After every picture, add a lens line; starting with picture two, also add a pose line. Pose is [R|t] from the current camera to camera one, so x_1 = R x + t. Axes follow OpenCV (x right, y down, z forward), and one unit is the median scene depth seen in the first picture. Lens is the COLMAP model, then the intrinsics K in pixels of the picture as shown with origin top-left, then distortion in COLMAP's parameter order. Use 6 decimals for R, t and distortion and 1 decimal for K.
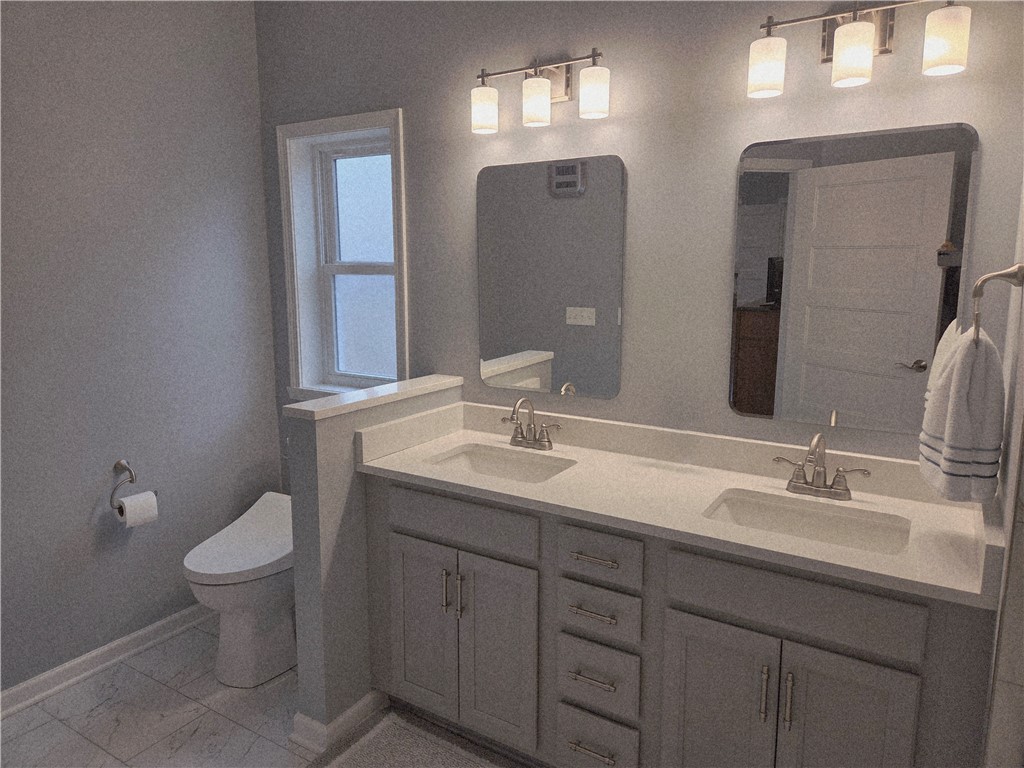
lens RADIAL K [[686.9, 0, 515.1], [0, 686.9, 375.5], [0, 0, 1]] dist [0.053891, -0.038144]
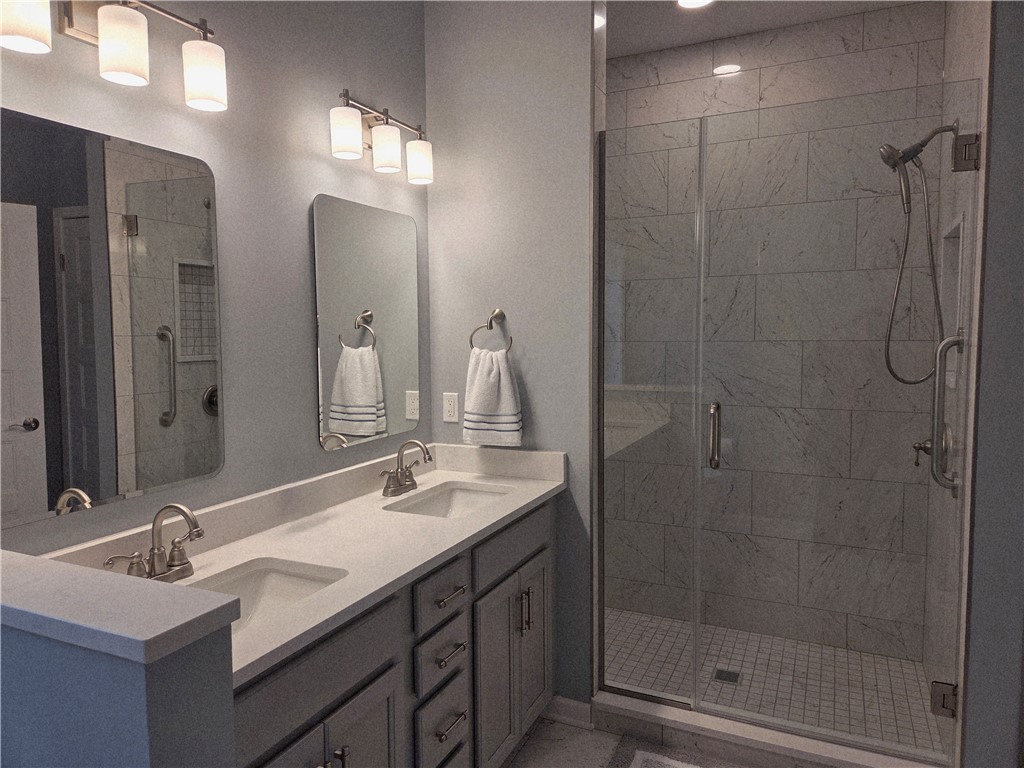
lens RADIAL K [[686.9, 0, 515.6], [0, 686.9, 387.0], [0, 0, 1]] dist [0.053891, -0.038144]
pose [[-0.139194, -0.078814, 0.987124, -0.787286], [0.164478, 0.981142, 0.101529, -0.103142], [-0.976510, 0.176492, -0.123606, 0.904164]]
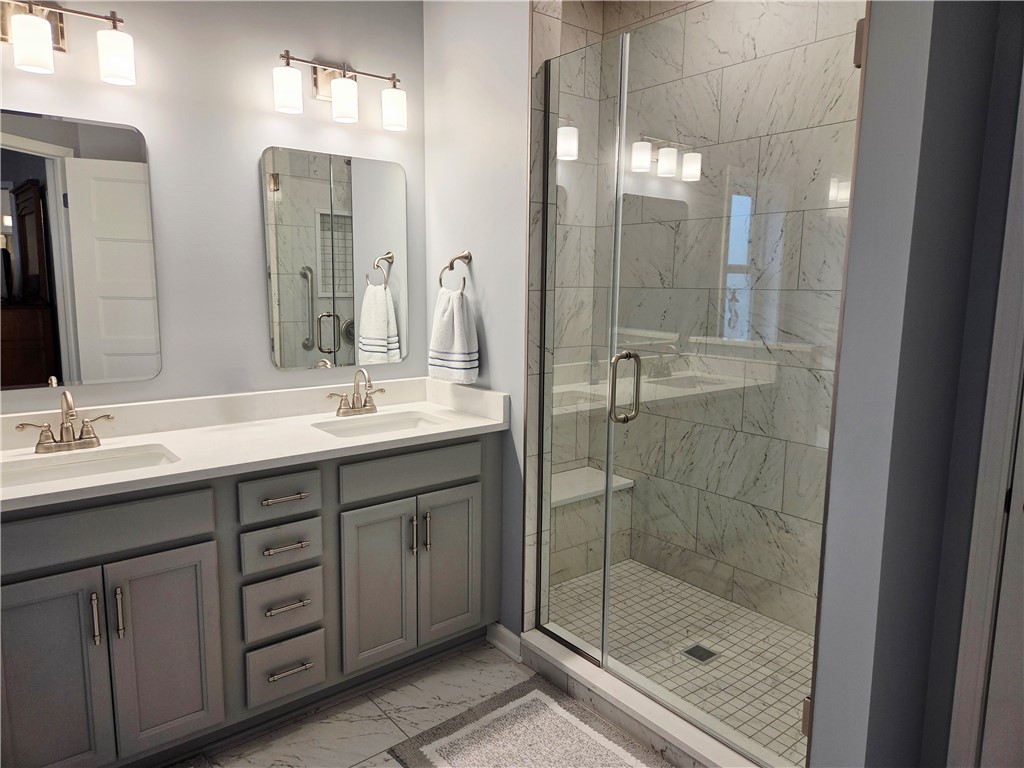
lens RADIAL K [[686.9, 0, 520.1], [0, 686.9, 387.4], [0, 0, 1]] dist [0.053891, -0.038144]
pose [[0.305760, -0.142591, 0.941371, -0.757002], [0.138490, 0.984867, 0.104197, 0.018859], [-0.941983, 0.098512, 0.320880, 0.231928]]
